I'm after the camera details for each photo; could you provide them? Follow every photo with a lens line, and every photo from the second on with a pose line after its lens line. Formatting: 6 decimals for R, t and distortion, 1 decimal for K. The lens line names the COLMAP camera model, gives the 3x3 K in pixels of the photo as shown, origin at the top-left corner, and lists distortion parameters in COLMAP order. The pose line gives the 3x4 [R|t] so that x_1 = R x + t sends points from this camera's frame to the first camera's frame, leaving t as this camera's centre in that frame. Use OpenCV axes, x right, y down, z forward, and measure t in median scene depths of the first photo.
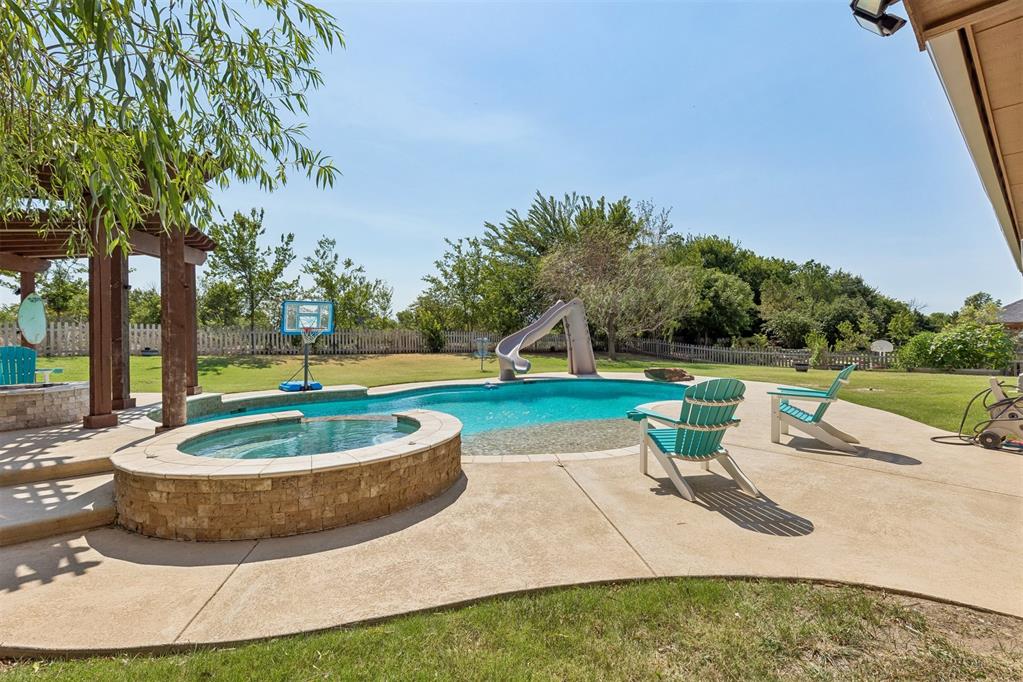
lens RADIAL K [[464.8, 0, 512.0], [0, 464.8, 336.7], [0, 0, 1]] dist [0.013432, -0.000301]
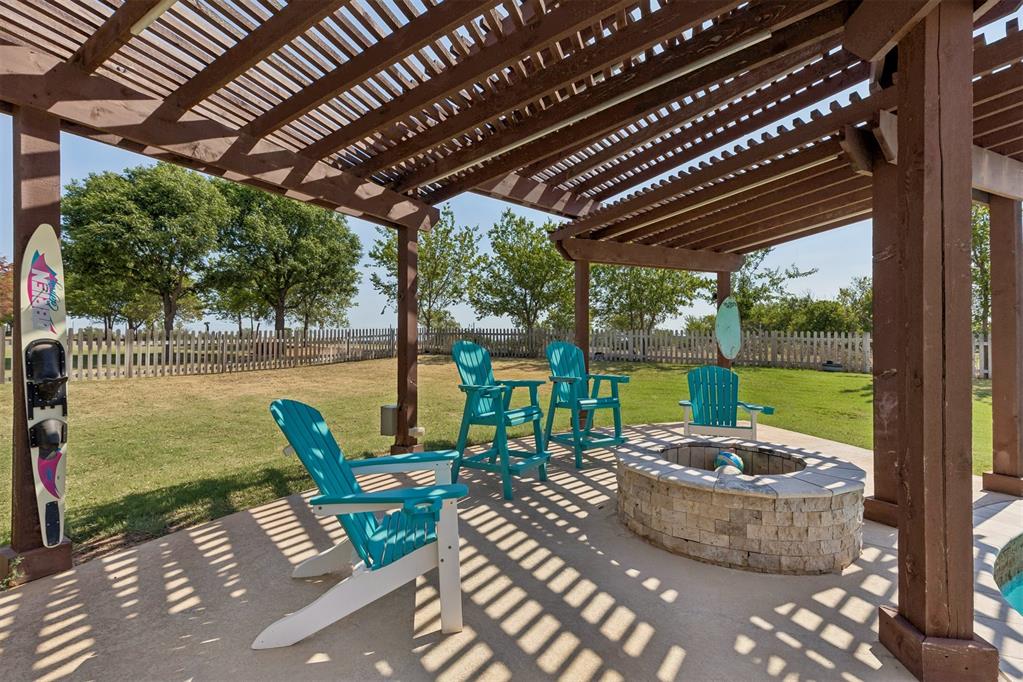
lens RADIAL K [[464.8, 0, 512.0], [0, 464.8, 336.7], [0, 0, 1]] dist [0.013432, -0.000301]
pose [[0.357820, -0.003954, -0.933782, -0.393463], [-0.007915, 0.999942, -0.007267, -0.014594], [0.933757, 0.009991, 0.357768, 0.357395]]
